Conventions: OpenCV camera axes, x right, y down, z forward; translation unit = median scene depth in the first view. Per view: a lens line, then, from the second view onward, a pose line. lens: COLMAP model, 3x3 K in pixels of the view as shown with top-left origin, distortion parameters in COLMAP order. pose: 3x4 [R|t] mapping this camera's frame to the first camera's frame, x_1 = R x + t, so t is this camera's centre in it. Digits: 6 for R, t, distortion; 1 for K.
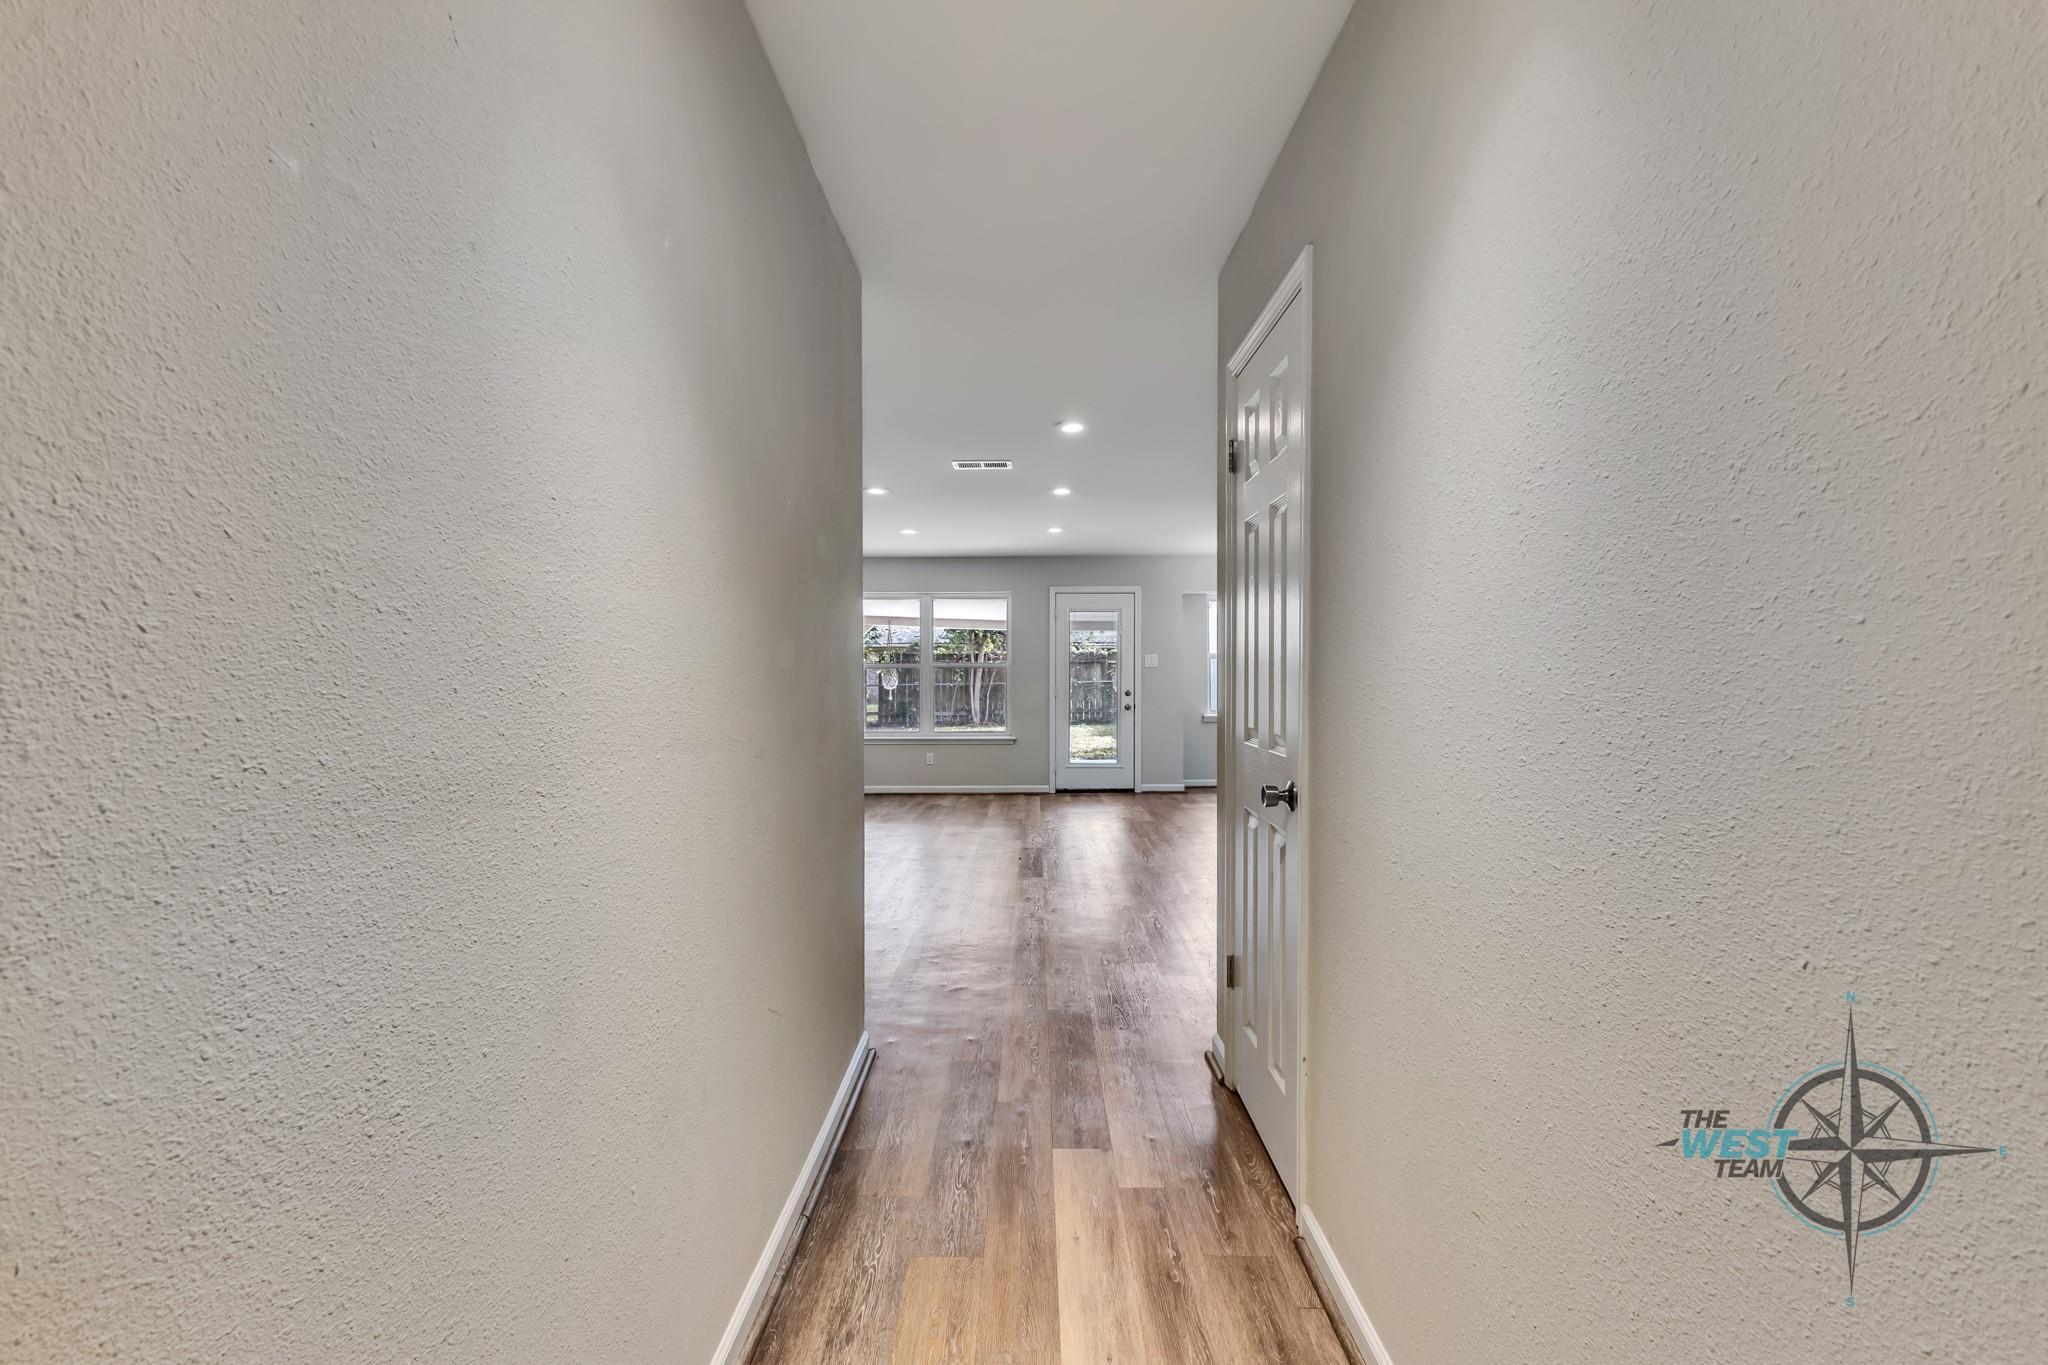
lens RADIAL K [[880.9, 0, 1016.8], [0, 880.9, 674.1], [0, 0, 1]] dist [0.019081, -0.005732]
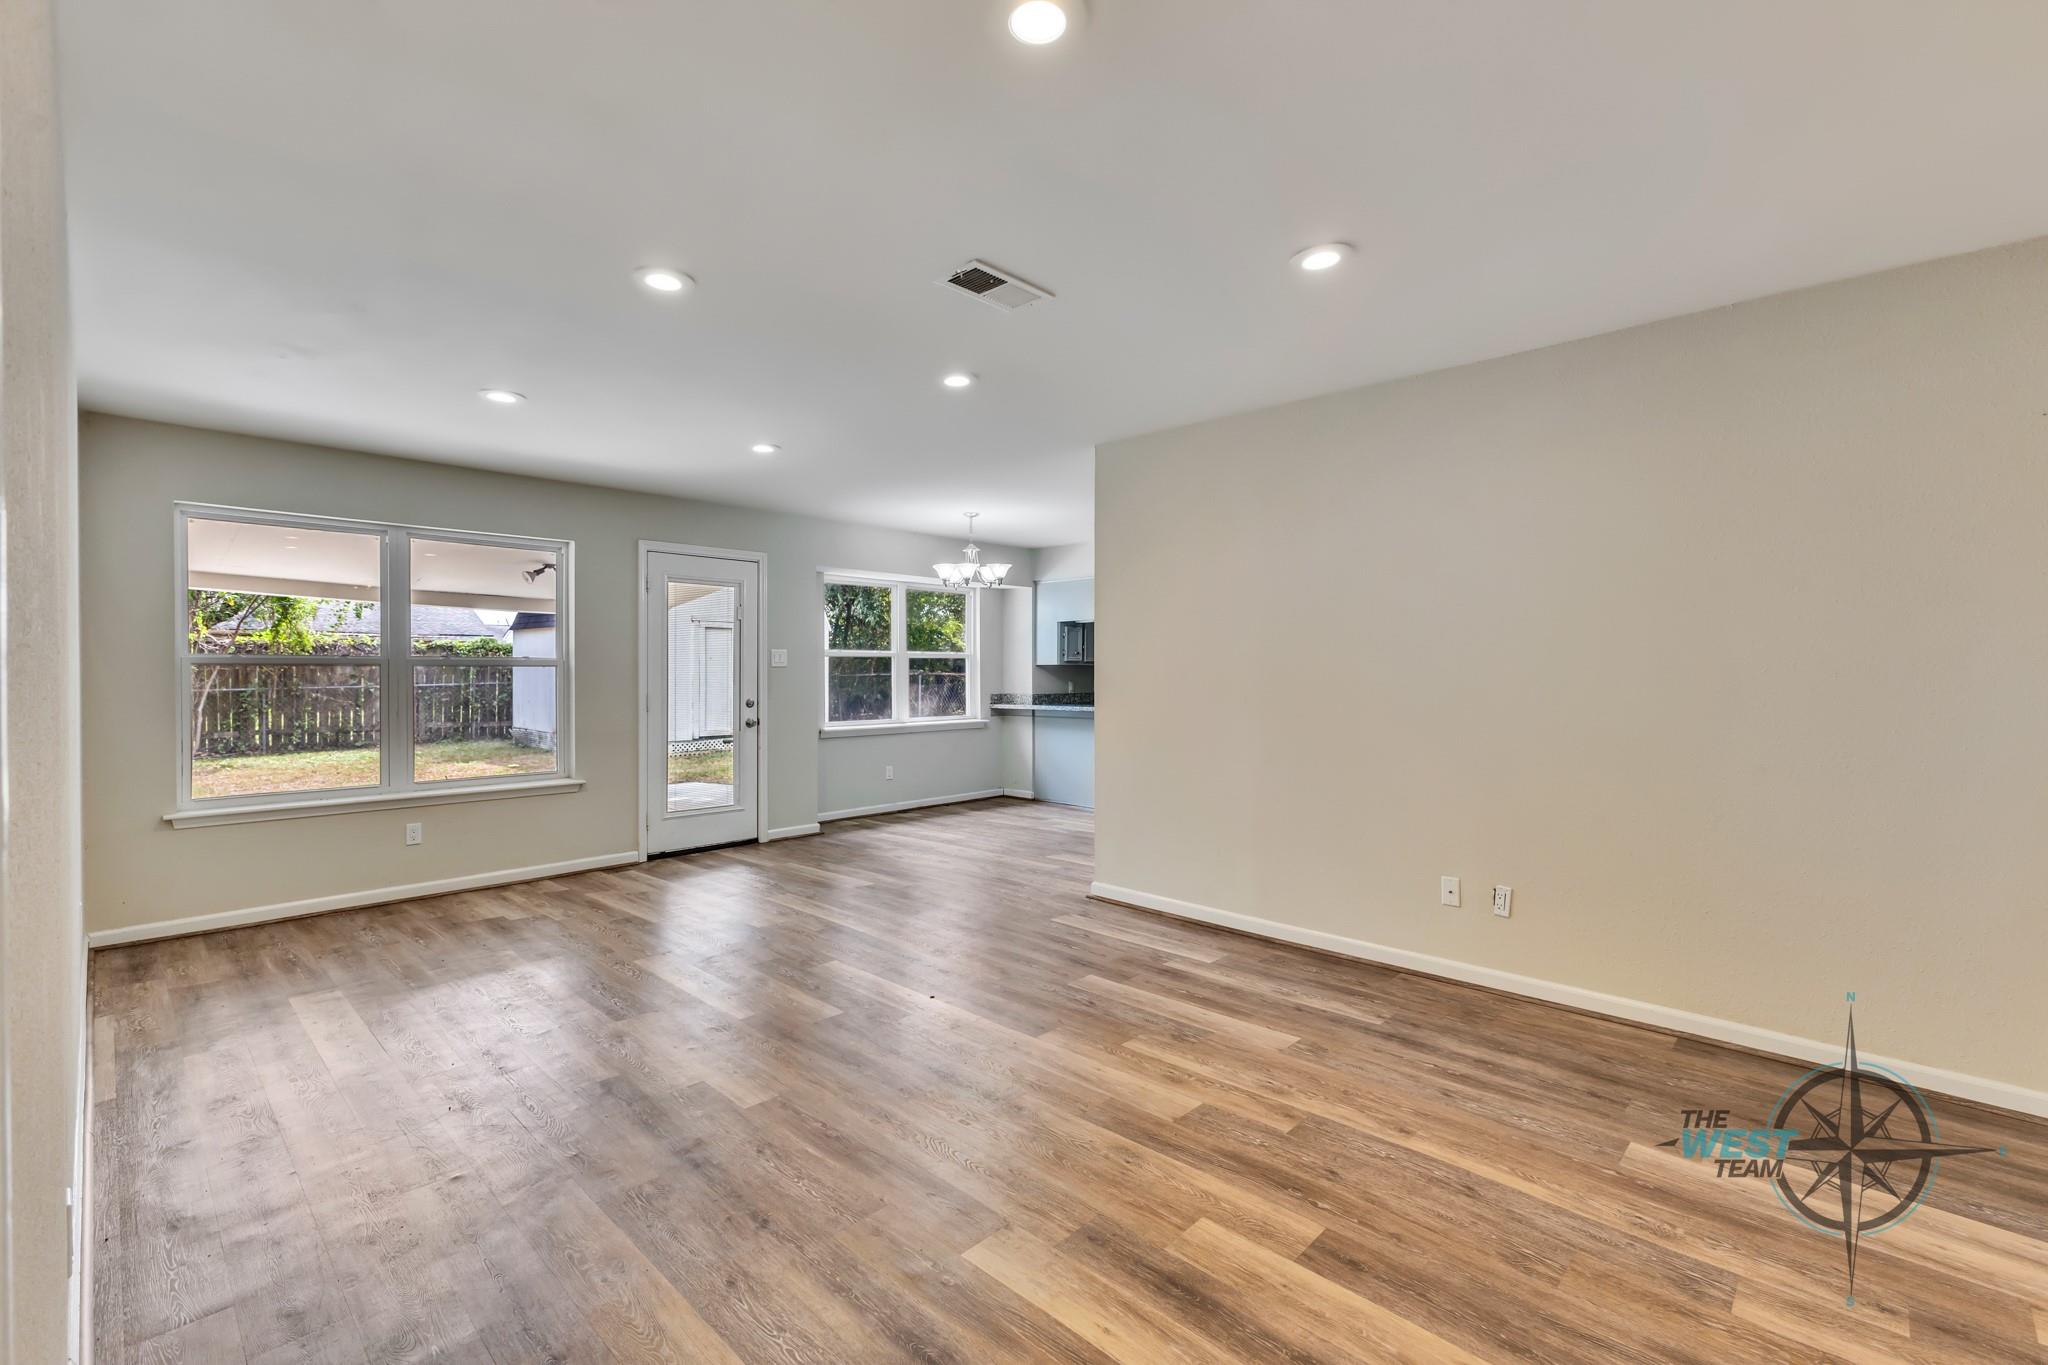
lens RADIAL K [[880.9, 0, 1033.1], [0, 880.9, 679.5], [0, 0, 1]] dist [0.019081, -0.005732]
pose [[0.678260, -0.004893, 0.734805, -0.239662], [-0.002331, 0.999958, 0.008810, -0.004188], [-0.734818, -0.007688, 0.678221, 0.354652]]
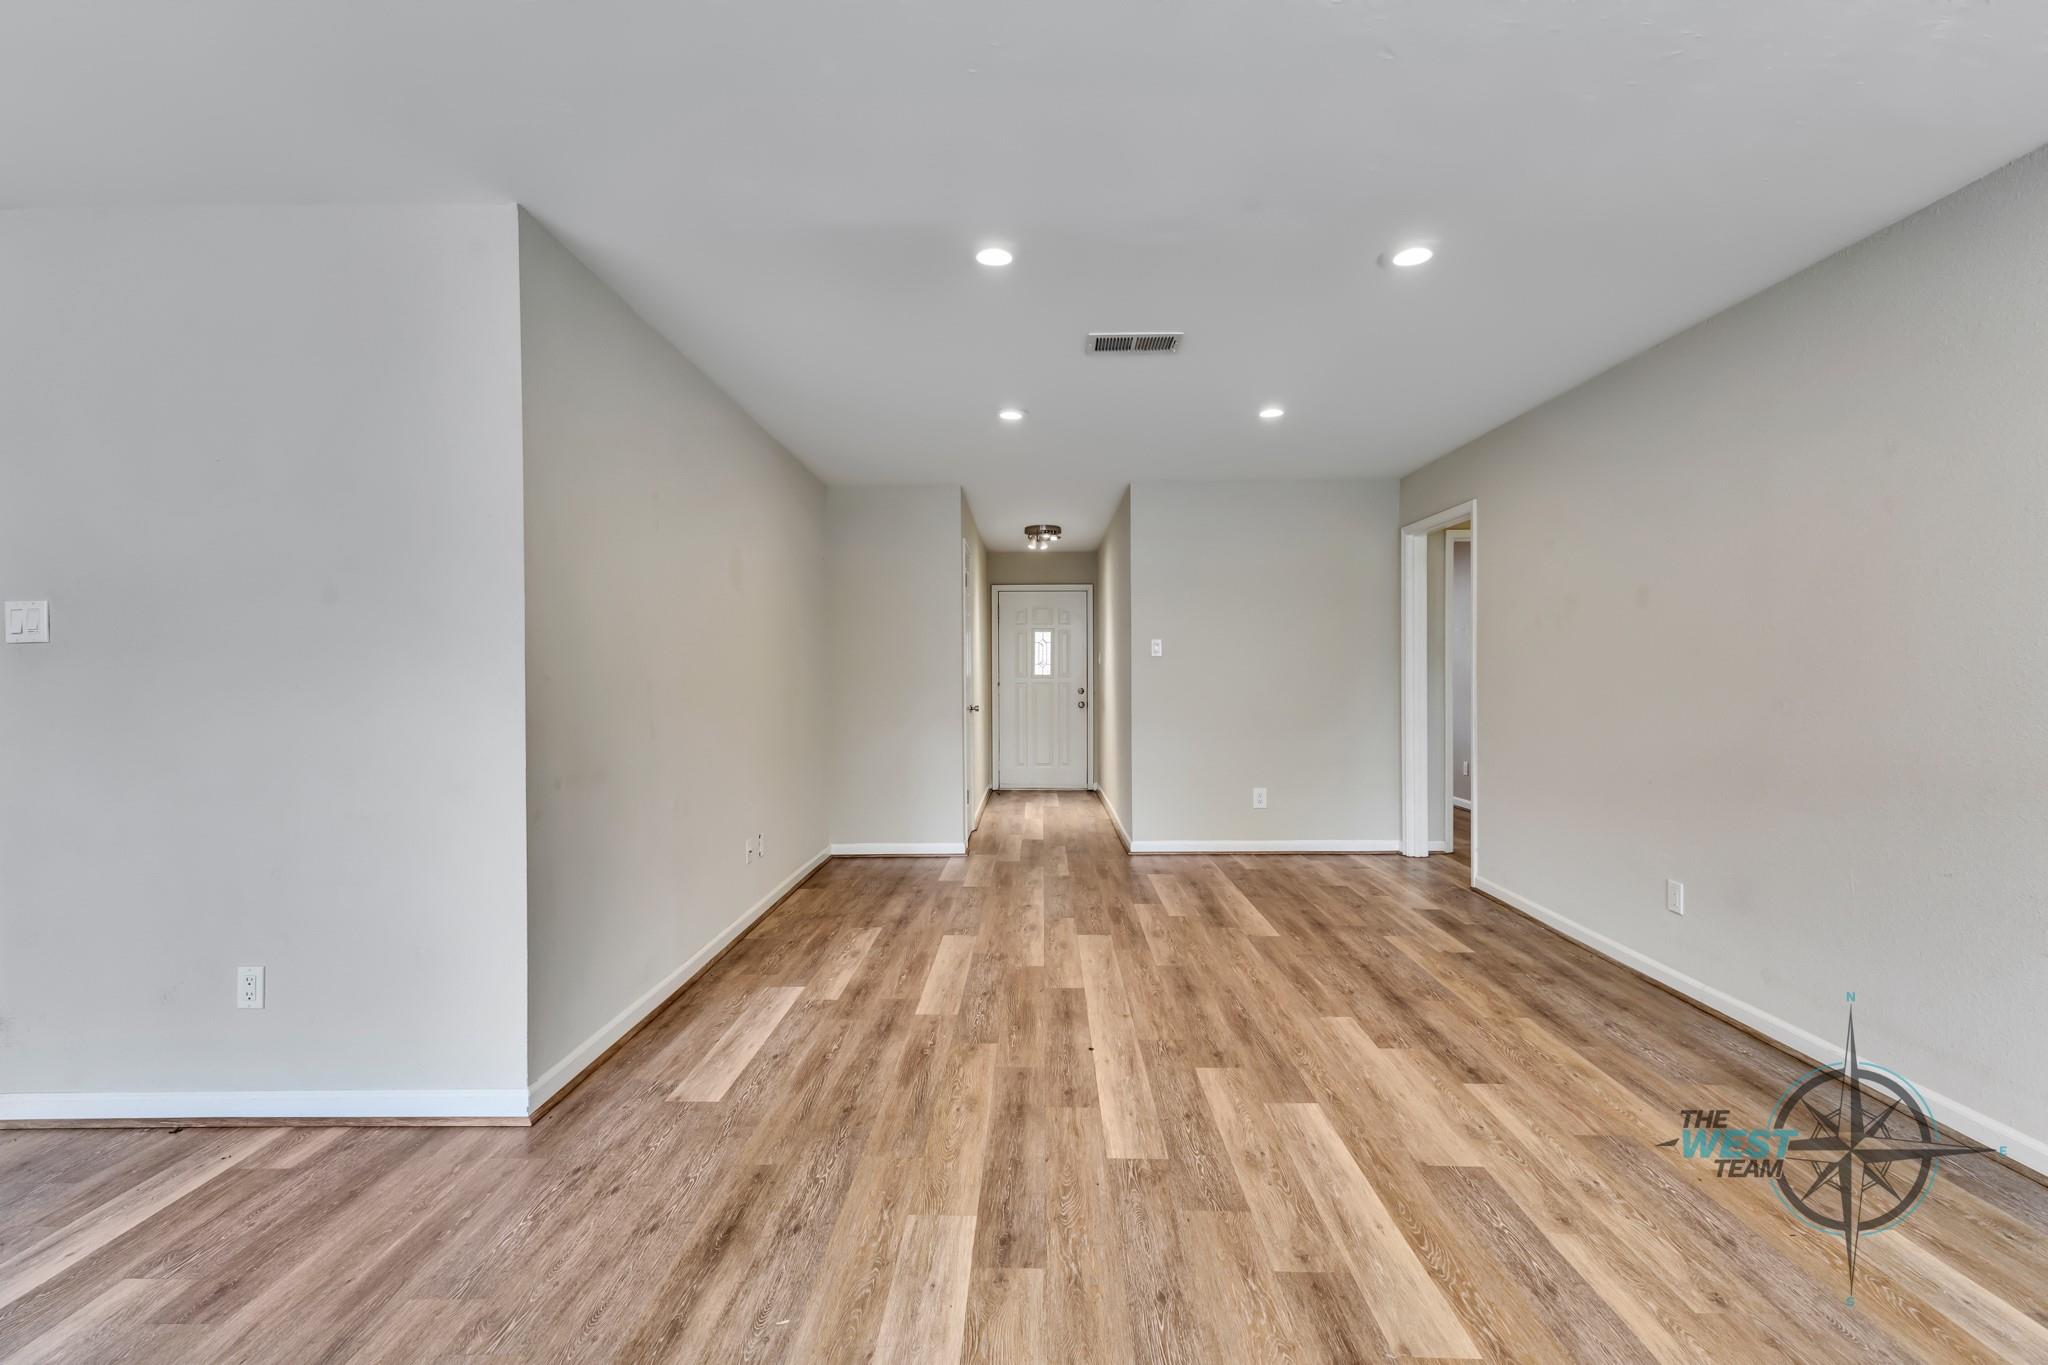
lens RADIAL K [[880.9, 0, 1025.9], [0, 880.9, 682.6], [0, 0, 1]] dist [0.019081, -0.005732]
pose [[-0.999959, 0.006182, 0.006599, 0.024296], [0.006262, 0.999906, 0.012237, -0.000848], [-0.006523, 0.012278, -0.999903, 0.948258]]
